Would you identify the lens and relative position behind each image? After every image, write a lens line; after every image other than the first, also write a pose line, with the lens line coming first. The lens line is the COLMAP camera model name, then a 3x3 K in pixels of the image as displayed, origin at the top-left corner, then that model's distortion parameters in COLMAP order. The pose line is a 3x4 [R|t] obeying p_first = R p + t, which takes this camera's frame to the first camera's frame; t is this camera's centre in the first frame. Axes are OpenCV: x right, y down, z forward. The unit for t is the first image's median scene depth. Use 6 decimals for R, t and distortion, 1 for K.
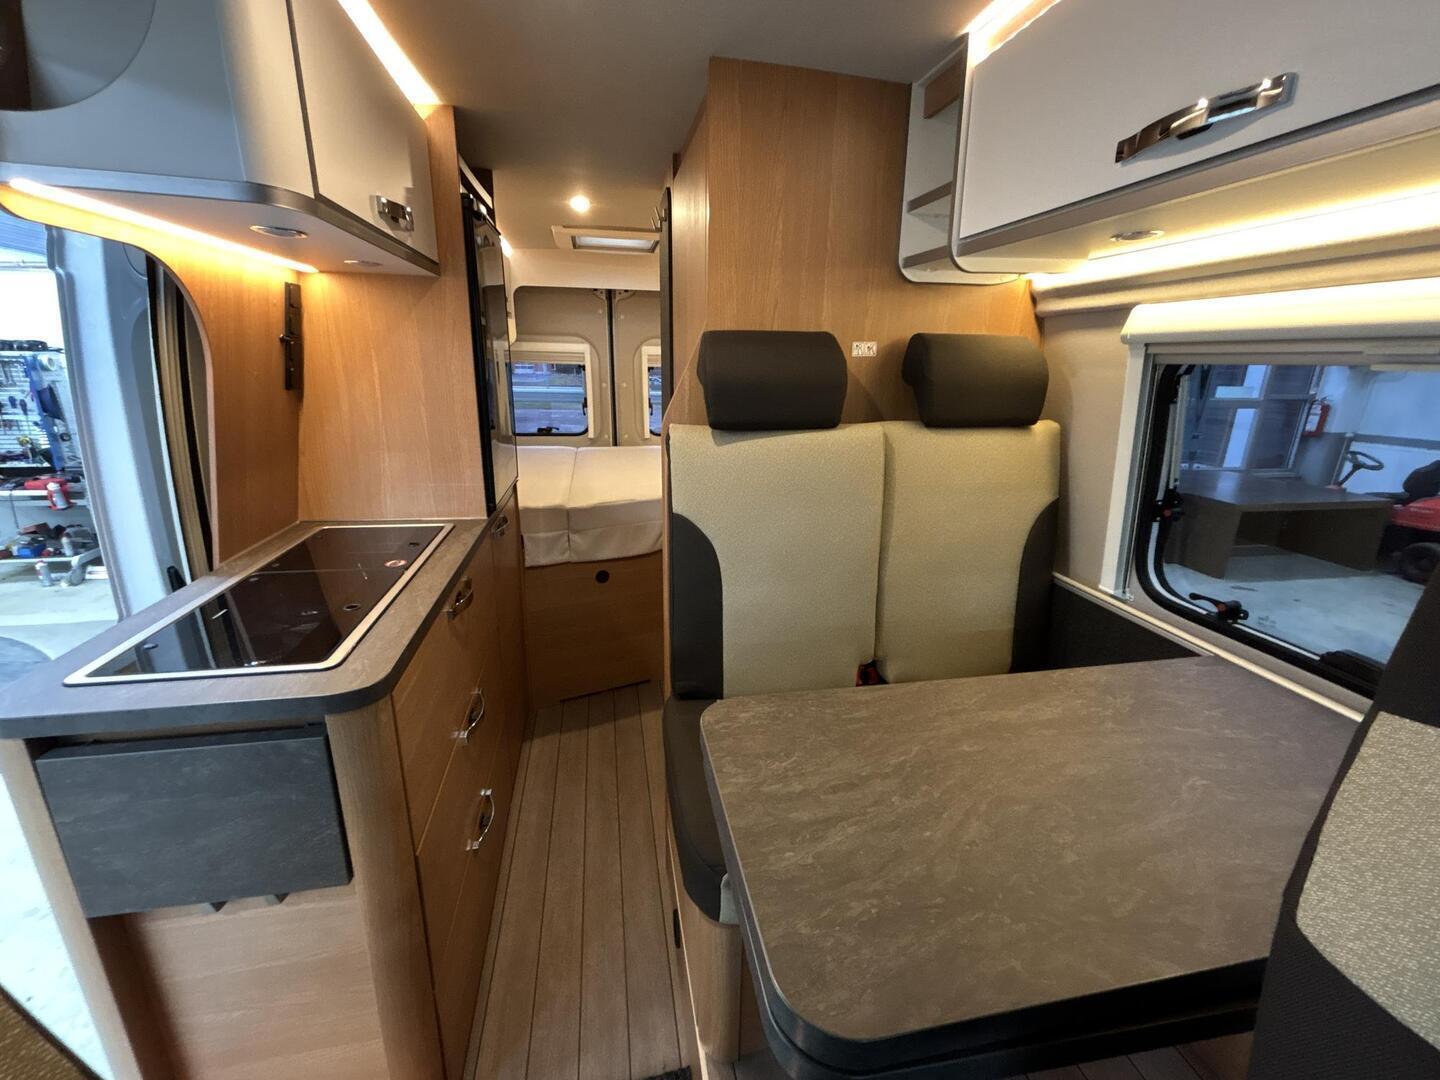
lens RADIAL K [[585.5, 0, 711.2], [0, 585.5, 538.0], [0, 0, 1]] dist [-0.004827, -0.000186]
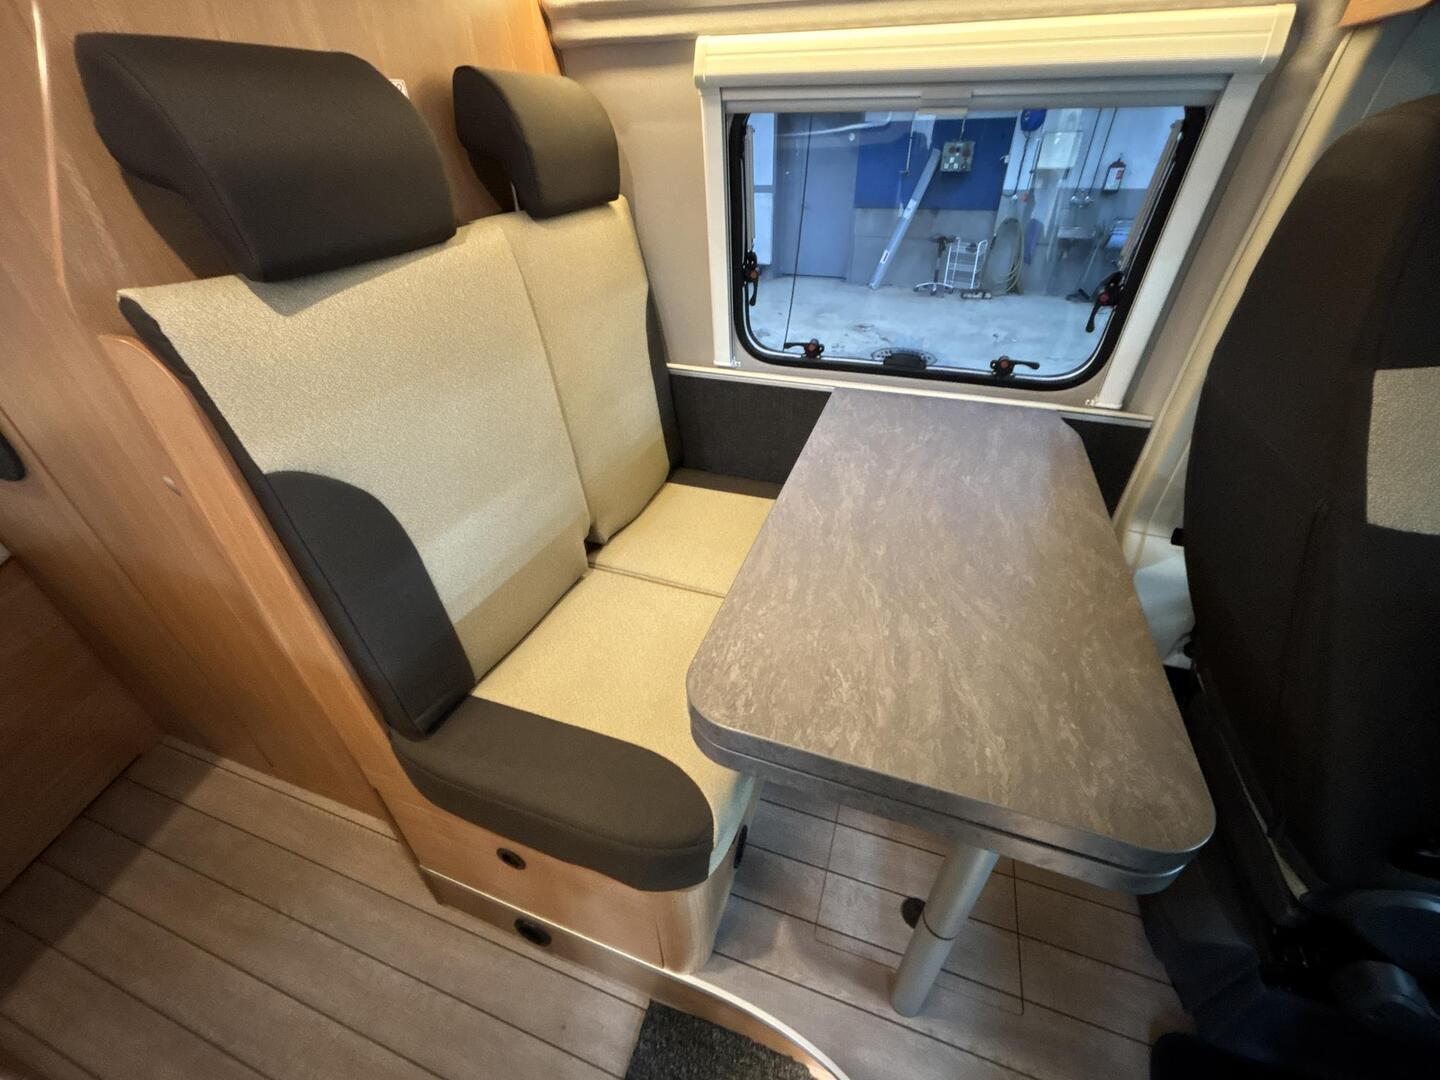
lens RADIAL K [[585.5, 0, 719.5], [0, 585.5, 542.7], [0, 0, 1]] dist [-0.004827, -0.000186]
pose [[0.499534, -0.518430, 0.694044, -0.277469], [0.266794, 0.854290, 0.446105, -0.127416], [-0.824189, -0.037678, 0.565061, 0.443684]]
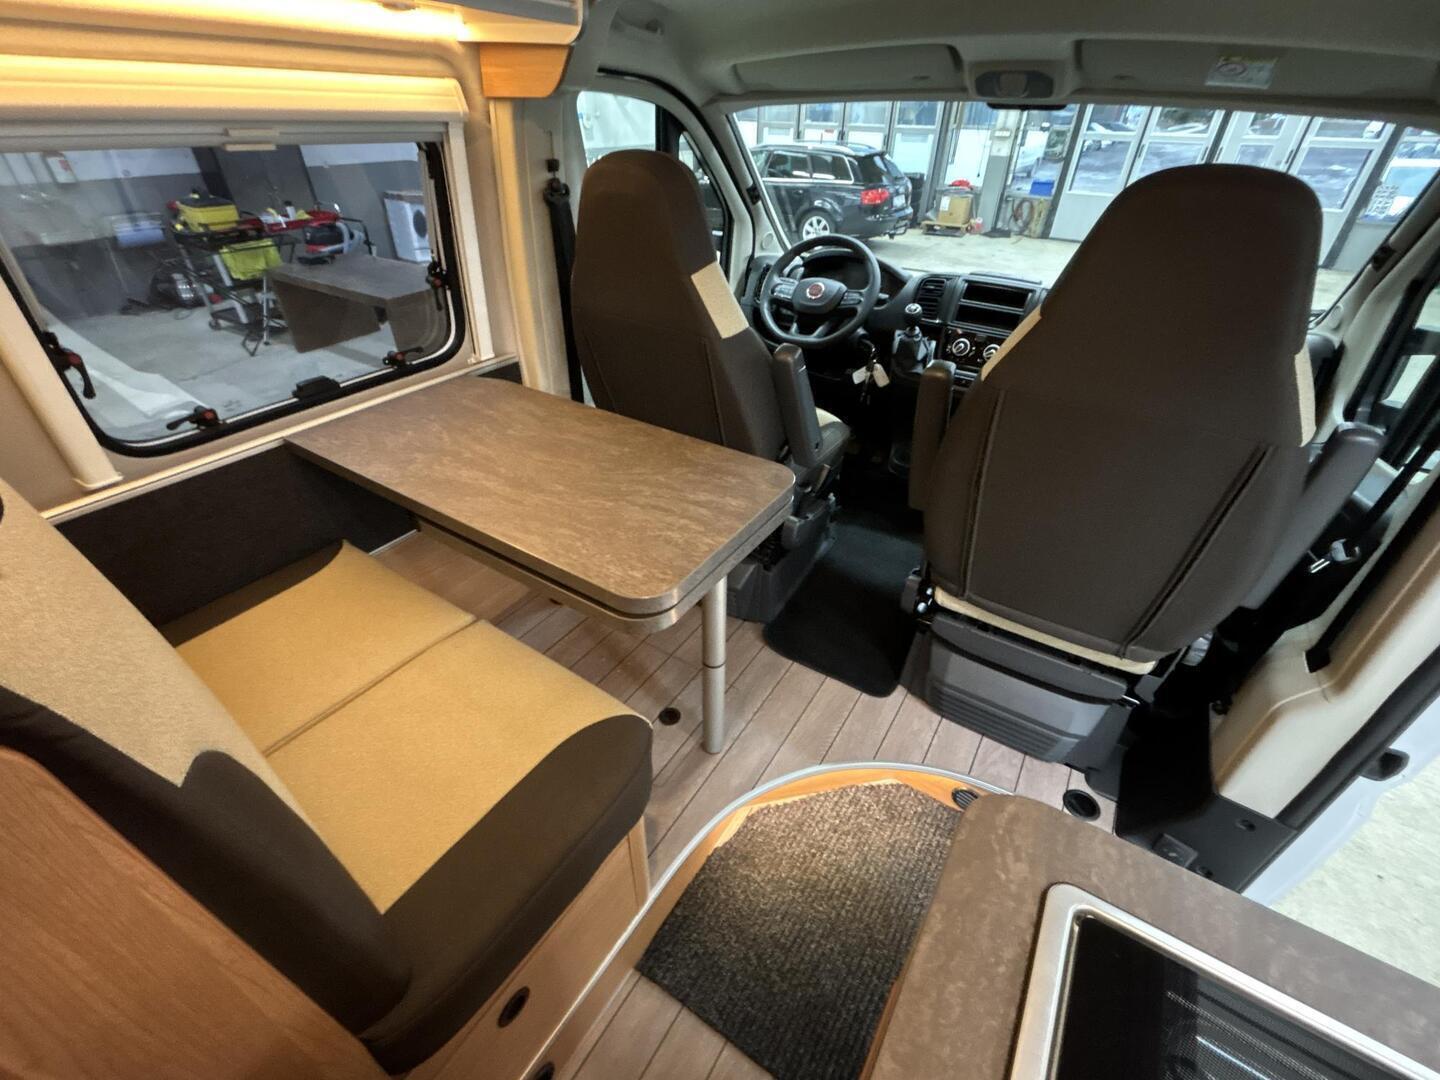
lens RADIAL K [[624.3, 0, 717.9], [0, 624.3, 538.9], [0, 0, 1]] dist [-0.007149, 0.000746]
pose [[-0.722108, -0.419658, 0.549953, -0.456993], [0.167023, 0.665698, 0.727289, -0.375363], [-0.671315, 0.617036, -0.410613, 0.964980]]
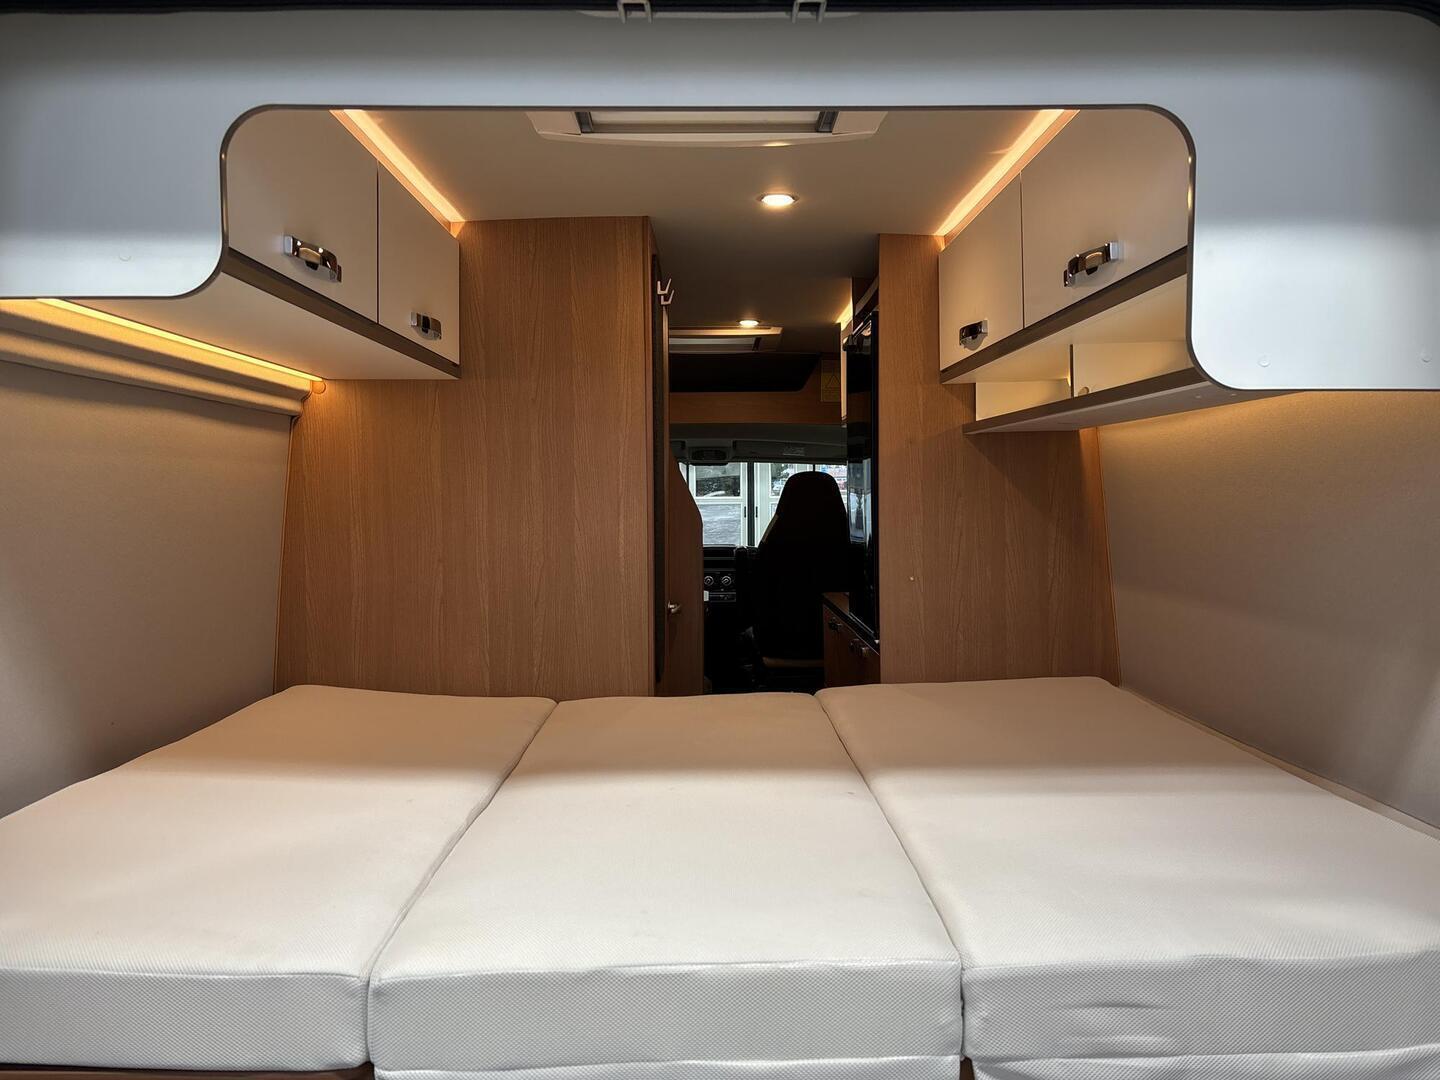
lens RADIAL K [[1091.3, 0, 721.4], [0, 1091.3, 538.3], [0, 0, 1]] dist [0.001733, 0.000058]
pose [[-0.983218, -0.025579, 0.180633, -0.752902], [0.036857, 0.941854, 0.333994, -1.263633], [-0.178673, 0.335046, -0.925105, 4.148027]]
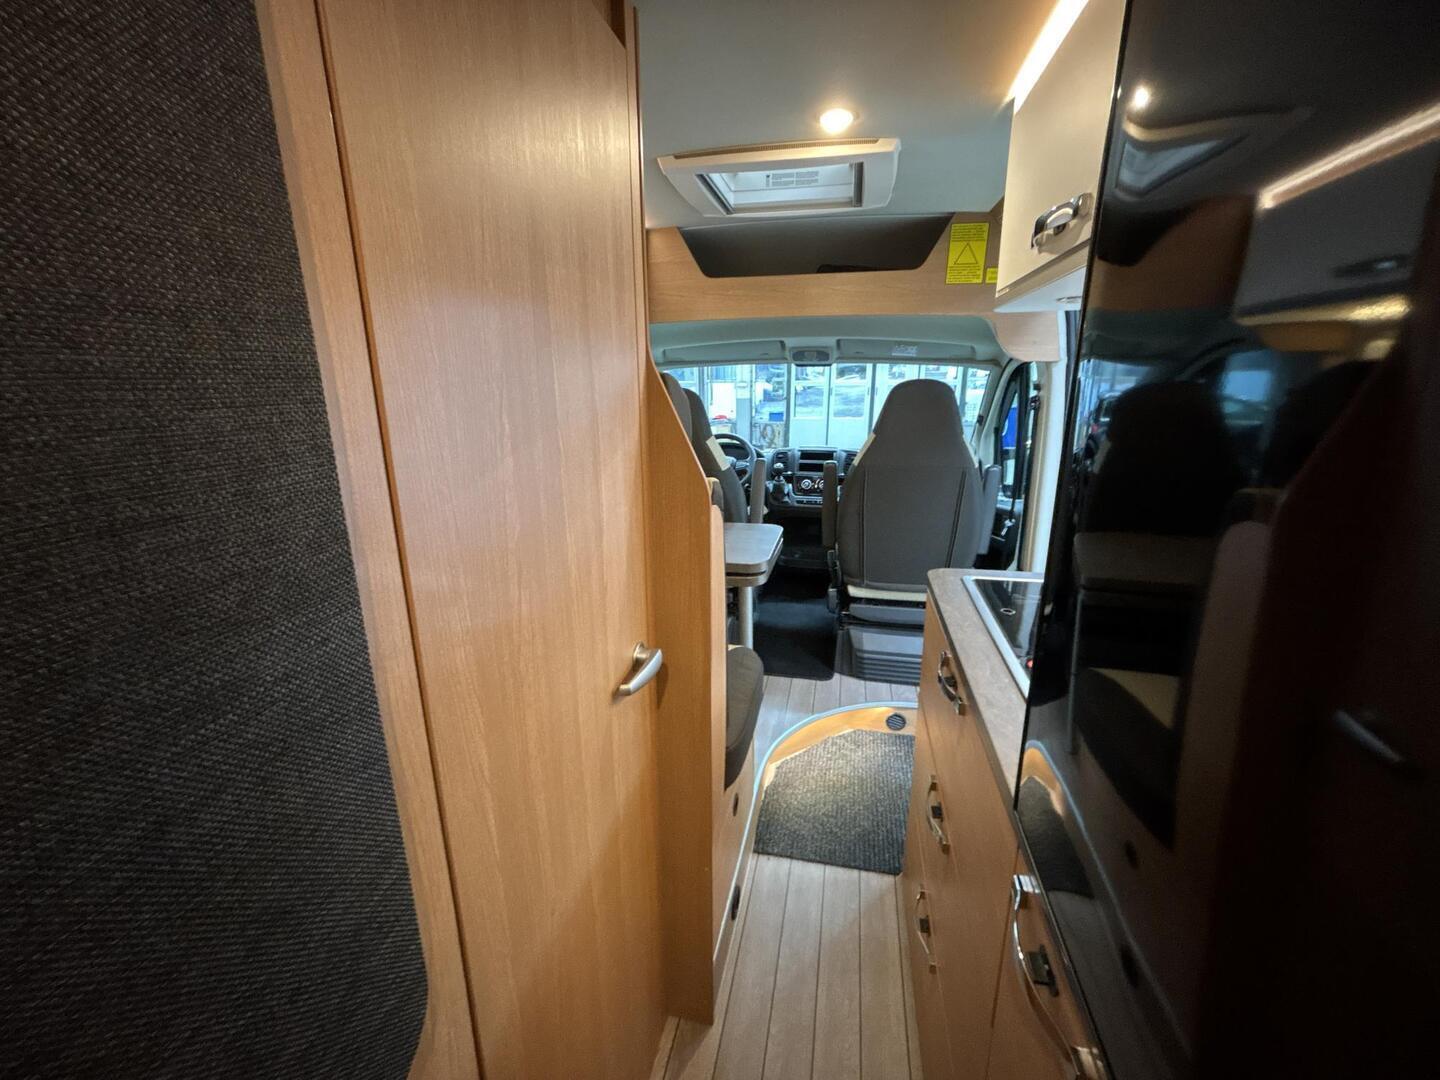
lens RADIAL K [[585.5, 0, 720.3], [0, 585.5, 538.2], [0, 0, 1]] dist [-0.004827, -0.000186]
pose [[-0.919802, -0.120362, 0.373467, -0.469919], [0.099503, 0.849132, 0.518724, -0.643390], [-0.379557, 0.514285, -0.769056, 1.929840]]
